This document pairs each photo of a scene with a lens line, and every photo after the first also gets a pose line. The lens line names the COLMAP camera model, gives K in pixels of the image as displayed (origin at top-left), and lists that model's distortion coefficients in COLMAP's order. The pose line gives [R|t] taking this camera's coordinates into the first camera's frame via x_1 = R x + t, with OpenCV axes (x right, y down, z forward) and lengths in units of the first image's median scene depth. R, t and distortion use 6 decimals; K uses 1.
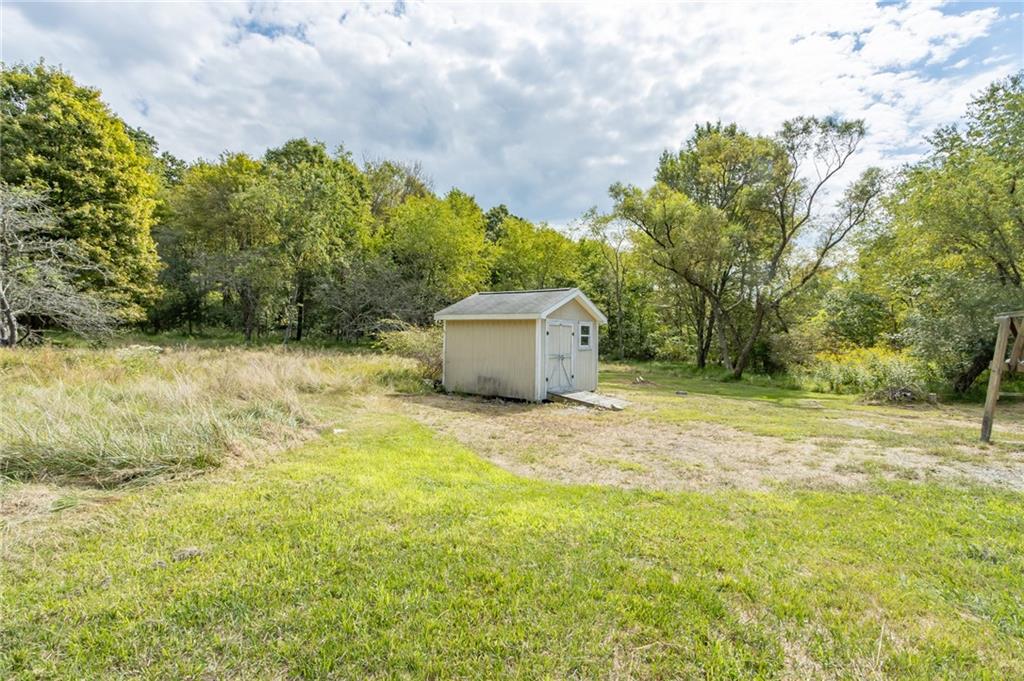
lens RADIAL K [[470.7, 0, 507.1], [0, 470.7, 330.2], [0, 0, 1]] dist [0.006345, -0.002633]
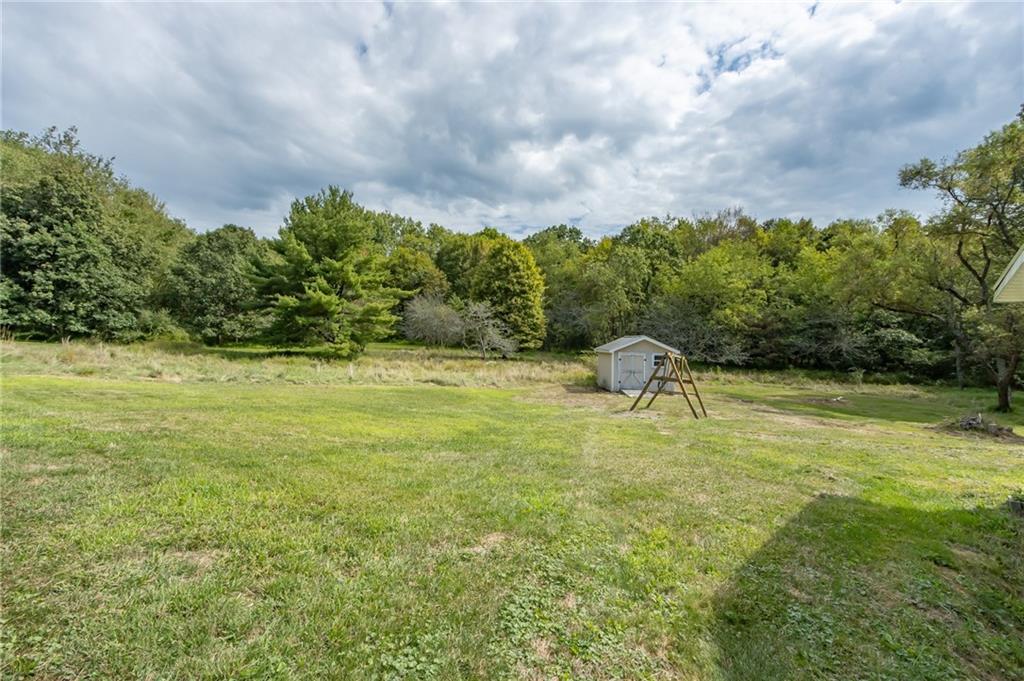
lens RADIAL K [[470.7, 0, 509.7], [0, 470.7, 350.2], [0, 0, 1]] dist [0.006345, -0.002633]
pose [[0.568695, 0.003933, -0.822539, 0.913608], [0.004013, 0.999963, 0.007556, -0.031337], [0.822539, -0.007598, 0.568658, -0.288655]]
